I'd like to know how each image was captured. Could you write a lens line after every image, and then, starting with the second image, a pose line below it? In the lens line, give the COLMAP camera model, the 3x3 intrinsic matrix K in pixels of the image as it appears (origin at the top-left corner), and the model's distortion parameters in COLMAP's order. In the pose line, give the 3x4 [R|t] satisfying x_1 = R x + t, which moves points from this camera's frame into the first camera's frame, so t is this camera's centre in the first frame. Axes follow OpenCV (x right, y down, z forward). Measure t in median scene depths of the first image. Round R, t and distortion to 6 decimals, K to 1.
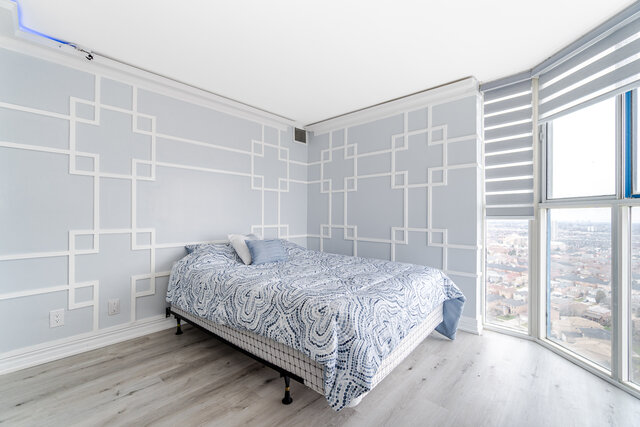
lens RADIAL K [[281.1, 0, 320.0], [0, 281.1, 213.5], [0, 0, 1]] dist [-0.000218, 0.000087]
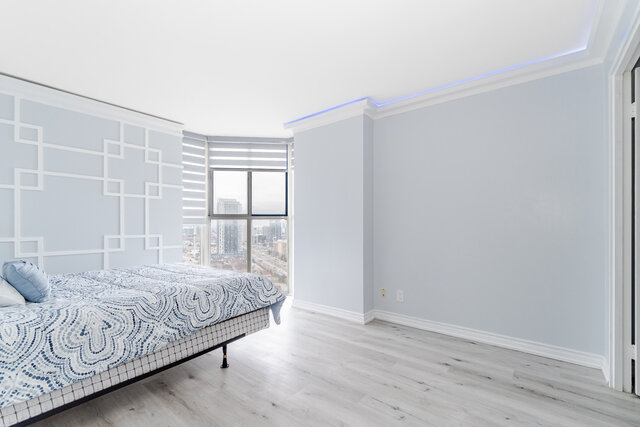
lens RADIAL K [[276.8, 0, 321.2], [0, 276.8, 221.1], [0, 0, 1]] dist [-0.000094, 0.000229]
pose [[-0.056429, 0.009666, 0.998360, -0.923164], [-0.008639, 0.999911, -0.010169, 0.004637], [-0.998369, -0.009199, -0.056340, 0.411688]]
